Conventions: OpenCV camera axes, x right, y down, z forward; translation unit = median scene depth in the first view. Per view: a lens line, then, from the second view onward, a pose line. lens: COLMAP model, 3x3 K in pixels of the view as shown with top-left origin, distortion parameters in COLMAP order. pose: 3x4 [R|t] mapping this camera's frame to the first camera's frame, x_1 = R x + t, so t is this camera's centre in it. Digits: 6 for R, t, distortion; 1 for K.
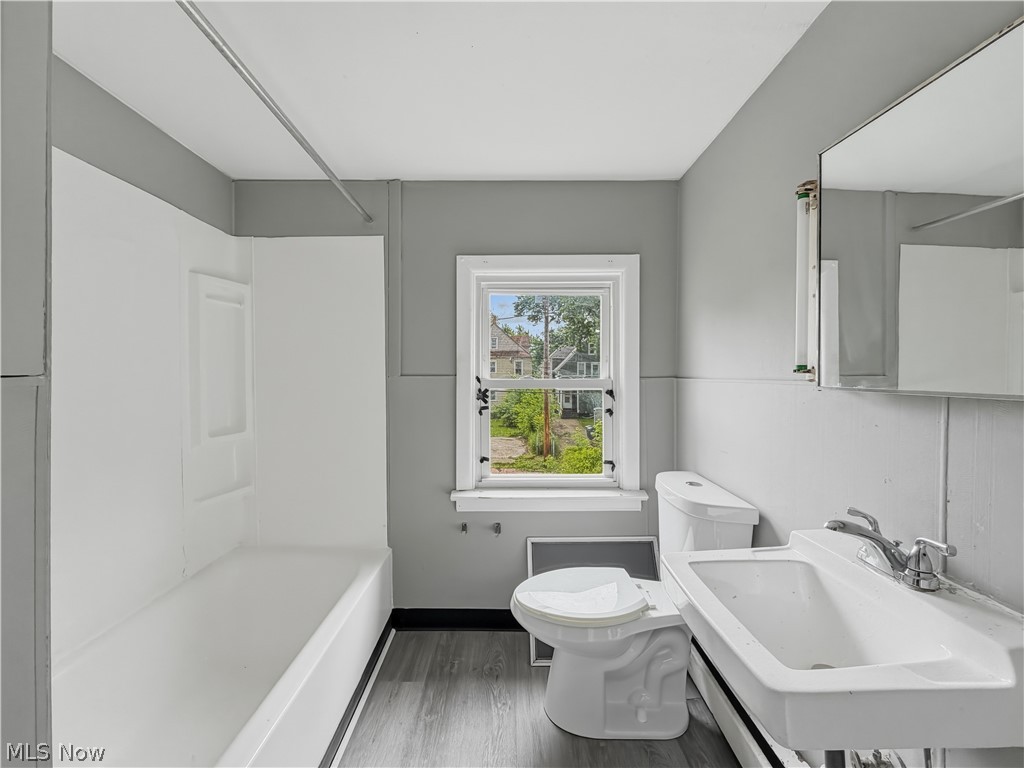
lens RADIAL K [[416.0, 0, 509.1], [0, 416.0, 377.7], [0, 0, 1]] dist [-0.003080, -0.000107]
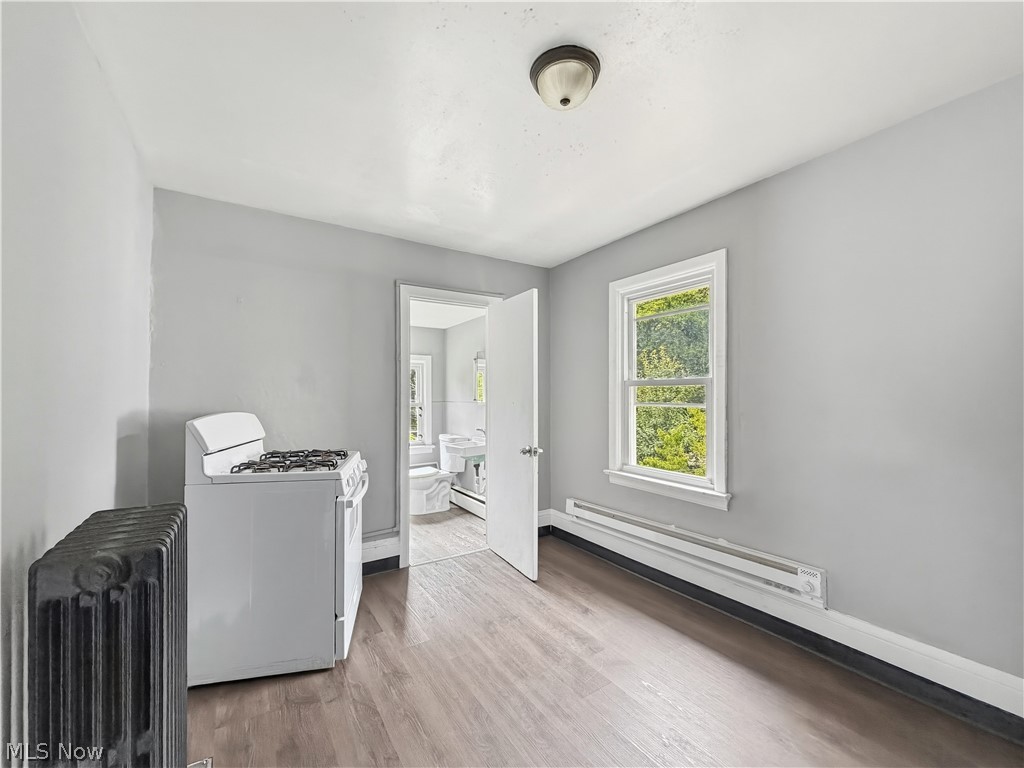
lens RADIAL K [[416.0, 0, 508.5], [0, 416.0, 388.4], [0, 0, 1]] dist [-0.003080, -0.000107]
pose [[0.840803, 0.010094, 0.541247, -0.797722], [0.010819, 0.999313, -0.035444, 0.012517], [-0.541233, 0.035658, 0.840116, -1.682705]]
